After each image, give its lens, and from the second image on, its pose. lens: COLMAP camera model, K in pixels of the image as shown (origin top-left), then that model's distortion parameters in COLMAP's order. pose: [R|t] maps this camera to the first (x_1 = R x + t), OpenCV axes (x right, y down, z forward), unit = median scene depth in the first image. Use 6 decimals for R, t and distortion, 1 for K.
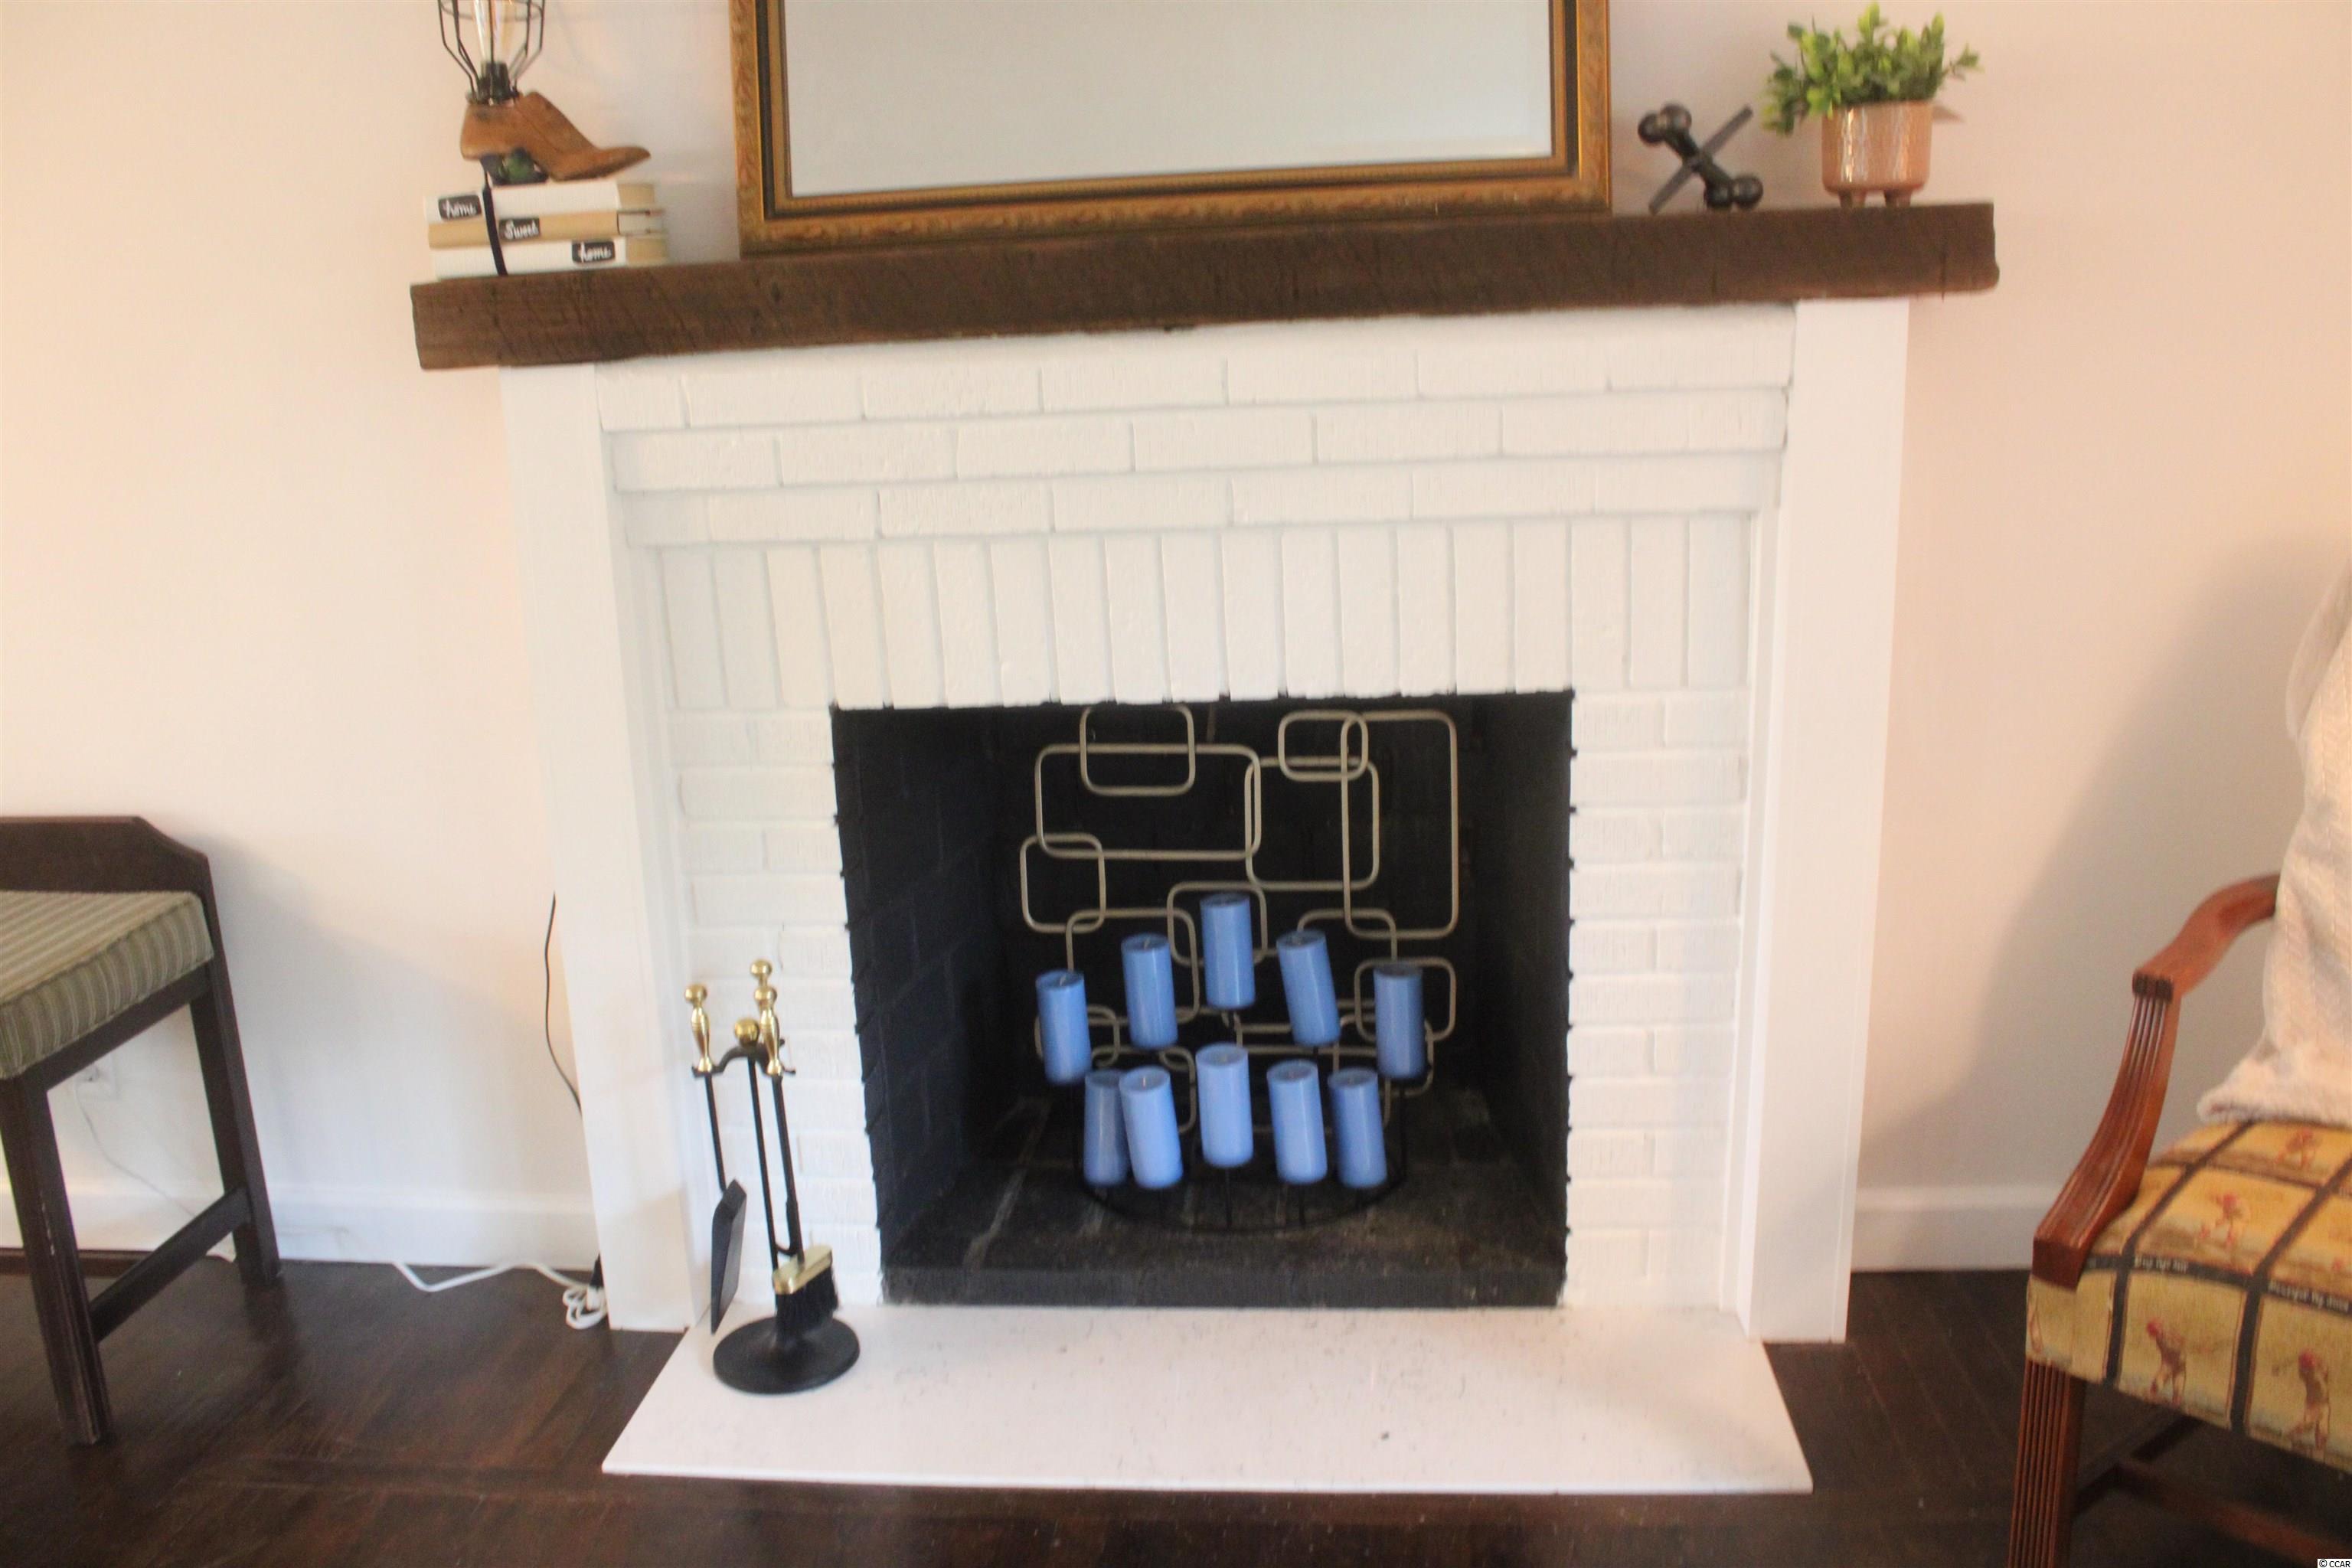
lens RADIAL K [[1957.8, 0, 1143.7], [0, 1957.8, 787.8], [0, 0, 1]] dist [-0.161355, 0.132276]
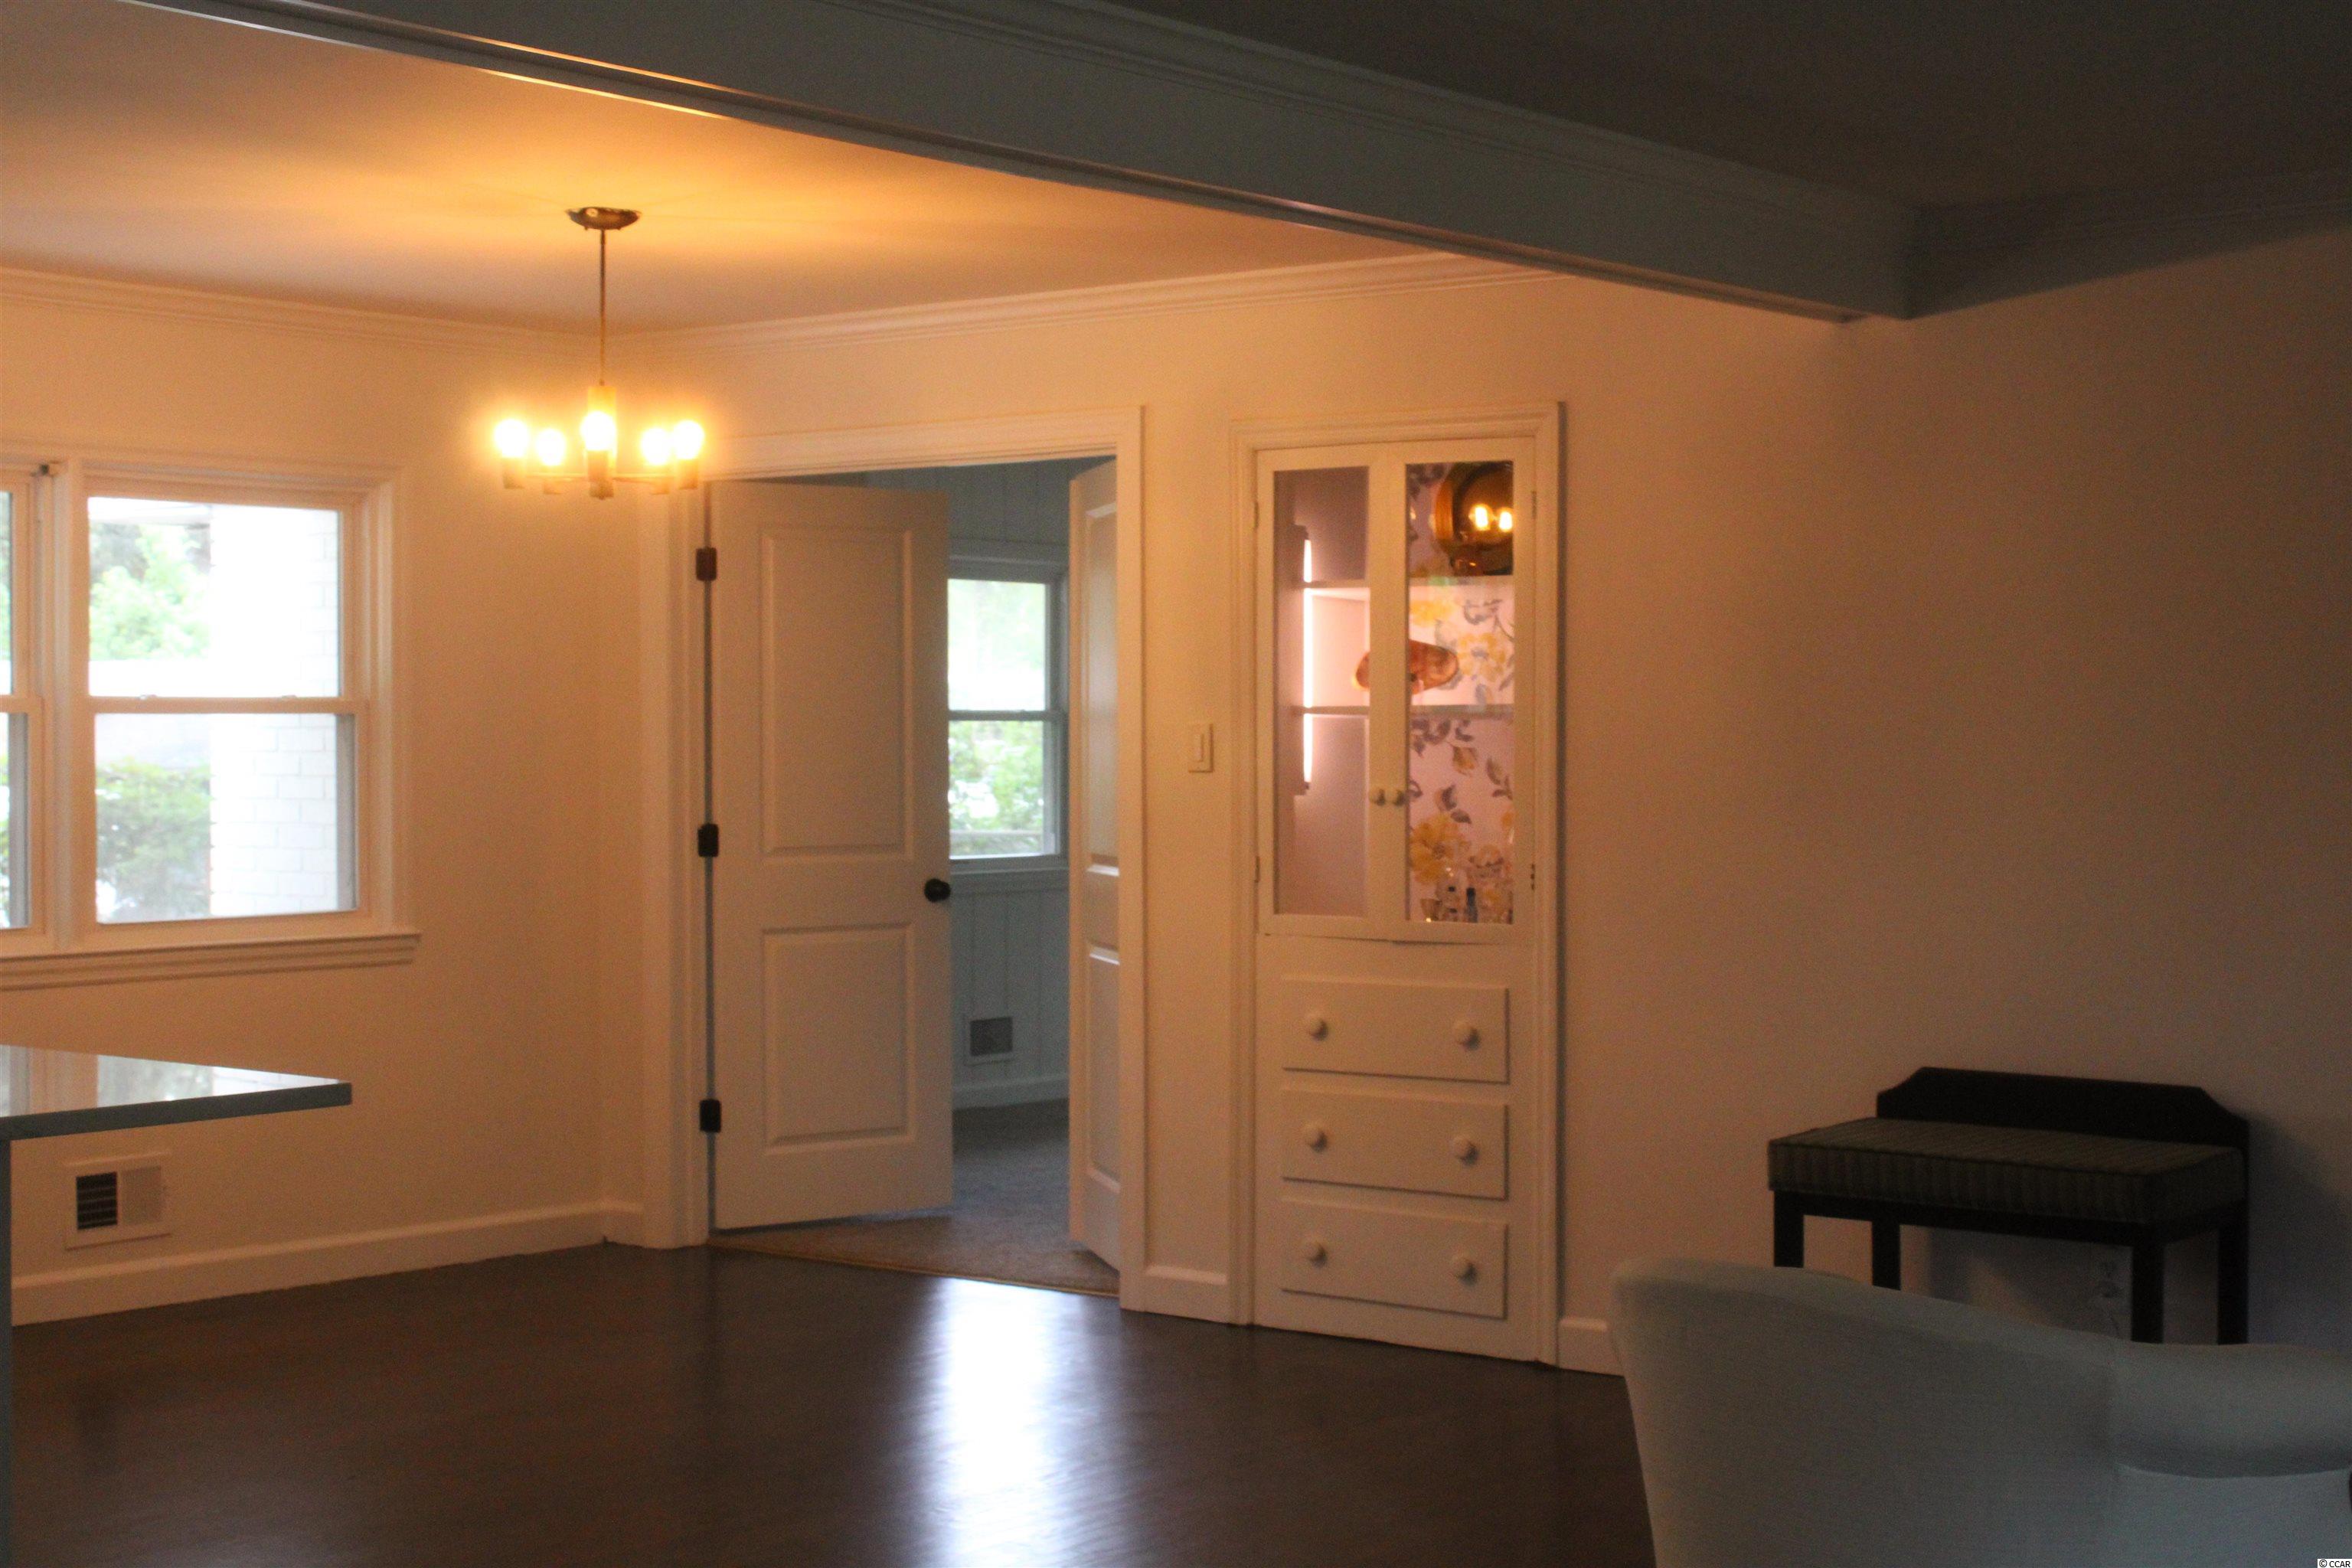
lens RADIAL K [[3470.3, 0, 1192.2], [0, 3470.3, 783.1], [0, 0, 1]] dist [-0.046410, 0.000000]
pose [[0.849301, 0.054800, -0.525057, 0.167847], [-0.169812, 0.970096, -0.173430, 0.405961], [0.499852, 0.236455, 0.833209, -1.691003]]
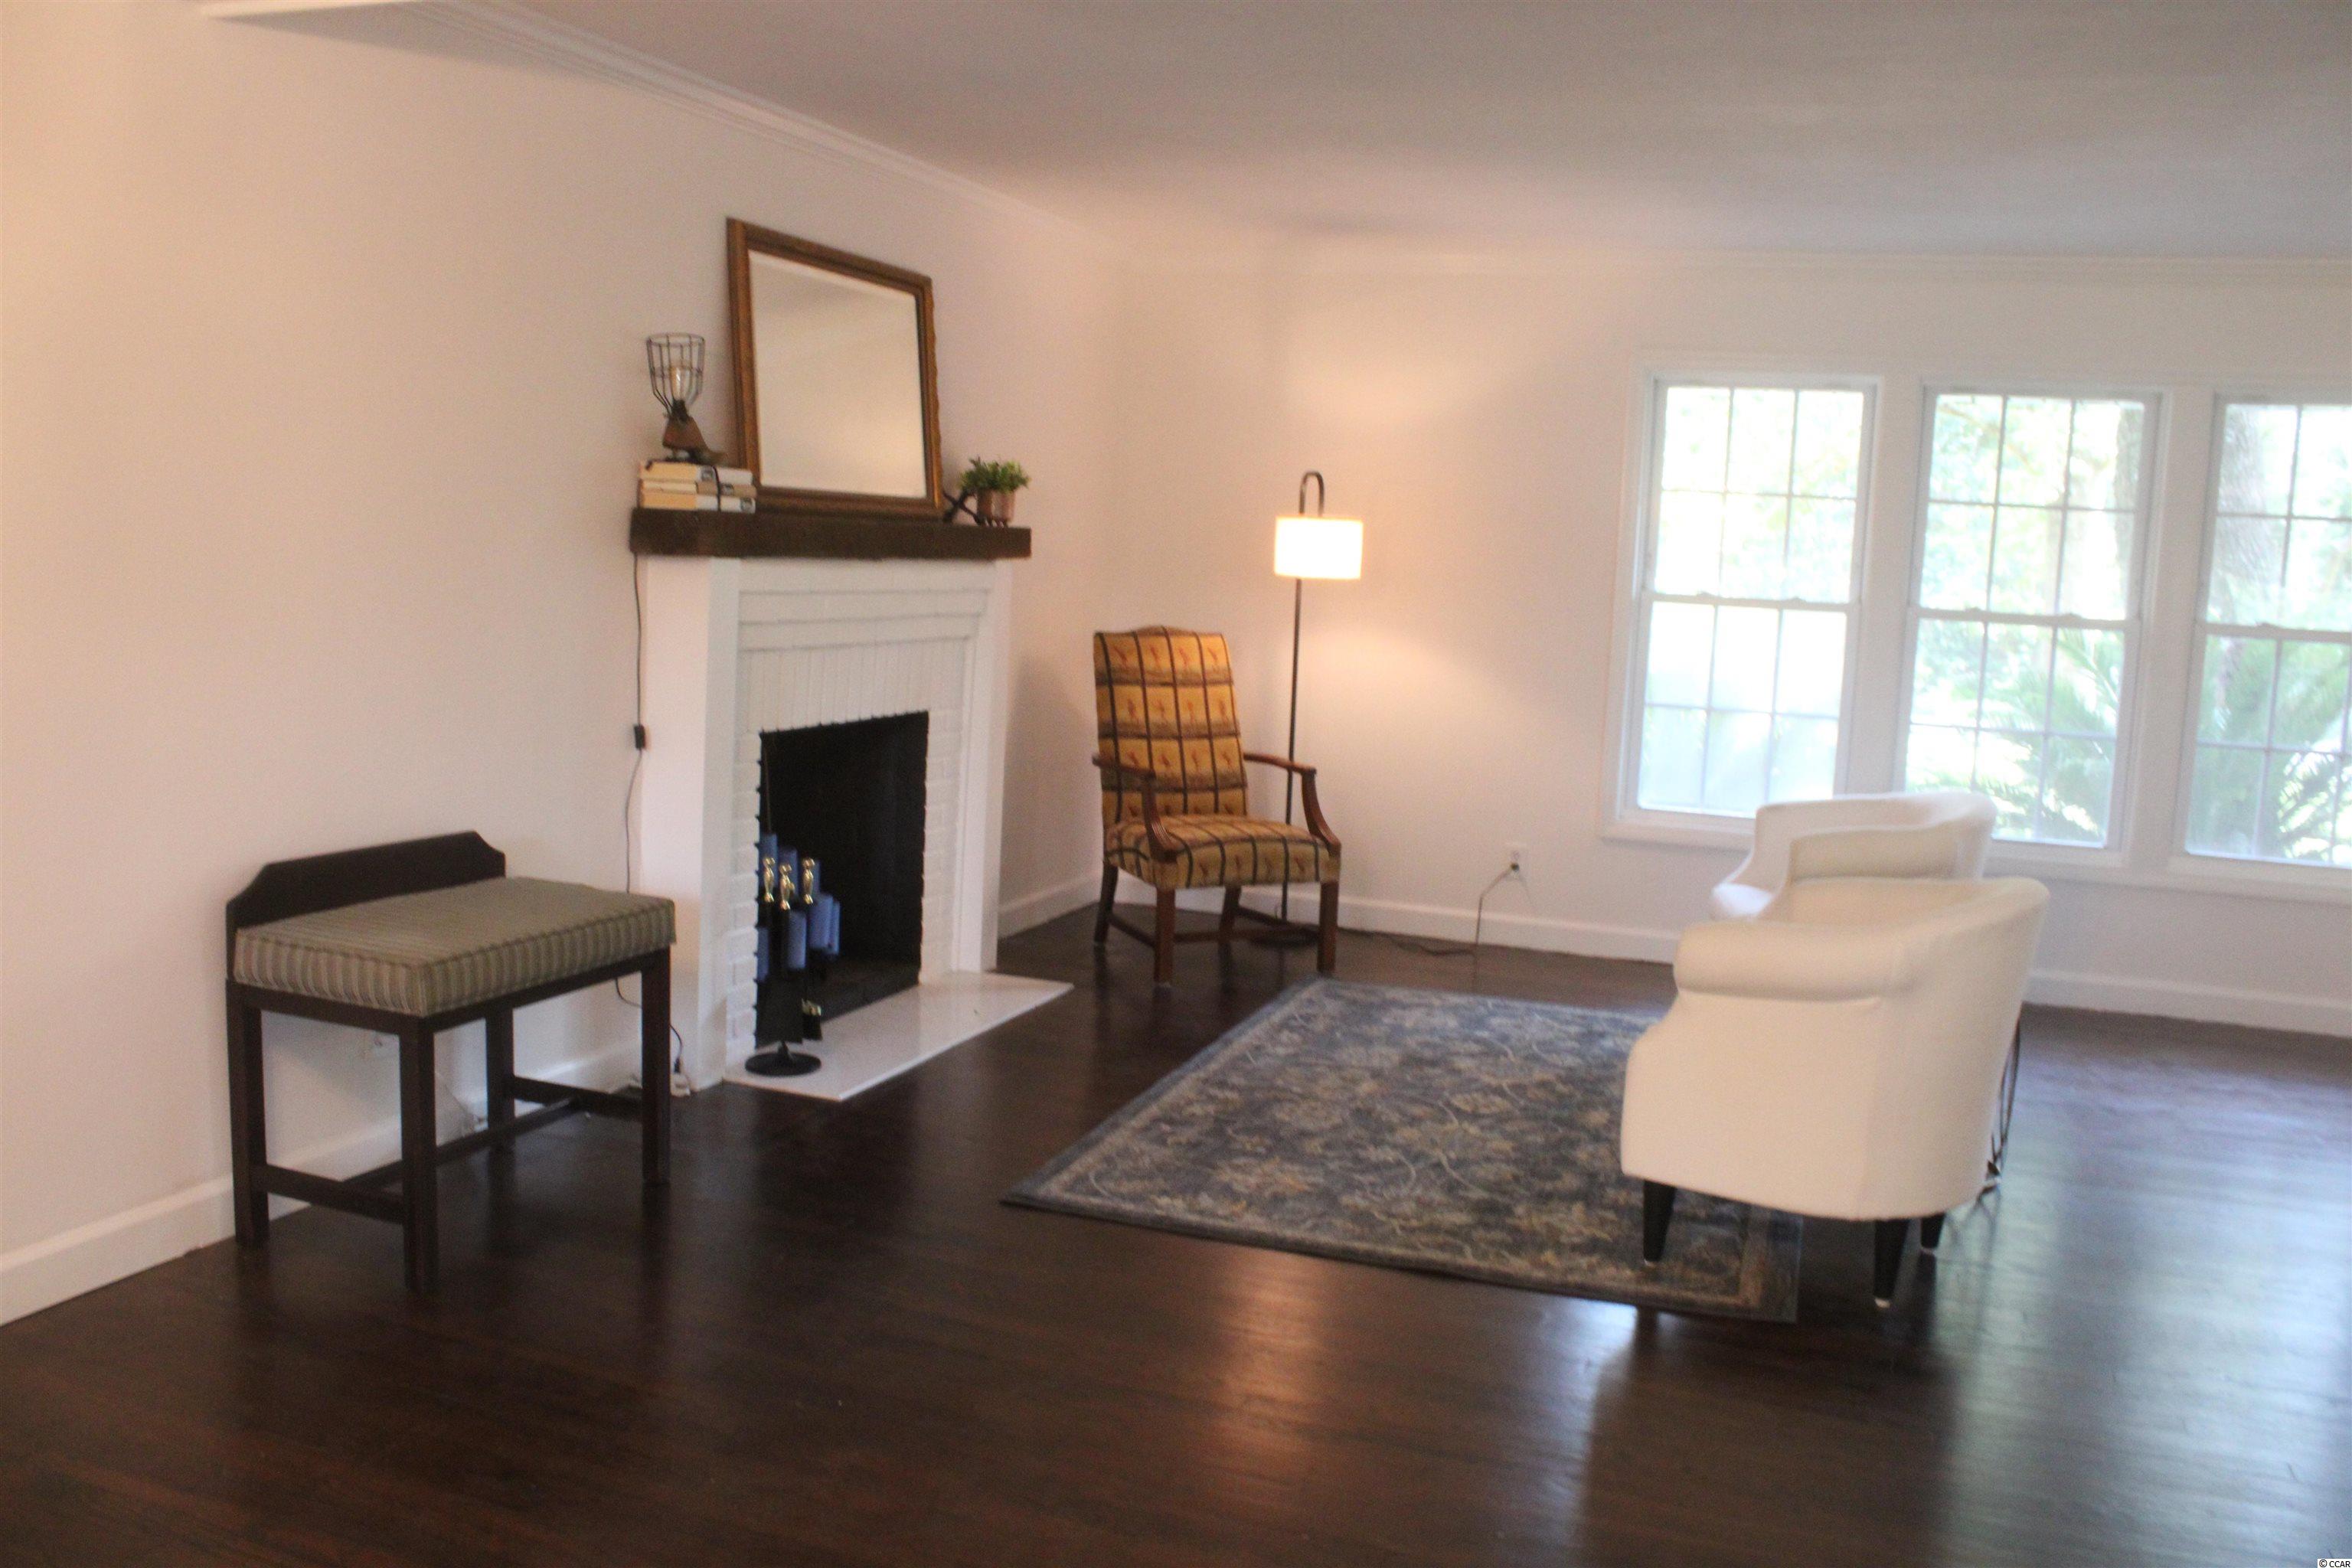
lens RADIAL K [[1957.8, 0, 1178.0], [0, 1957.8, 776.0], [0, 0, 1]] dist [-0.161355, 0.132276]
pose [[0.246459, -0.052377, 0.967737, -2.113671], [0.185448, 0.982636, 0.005955, 0.075501], [-0.951245, 0.177997, 0.251892, 0.088549]]
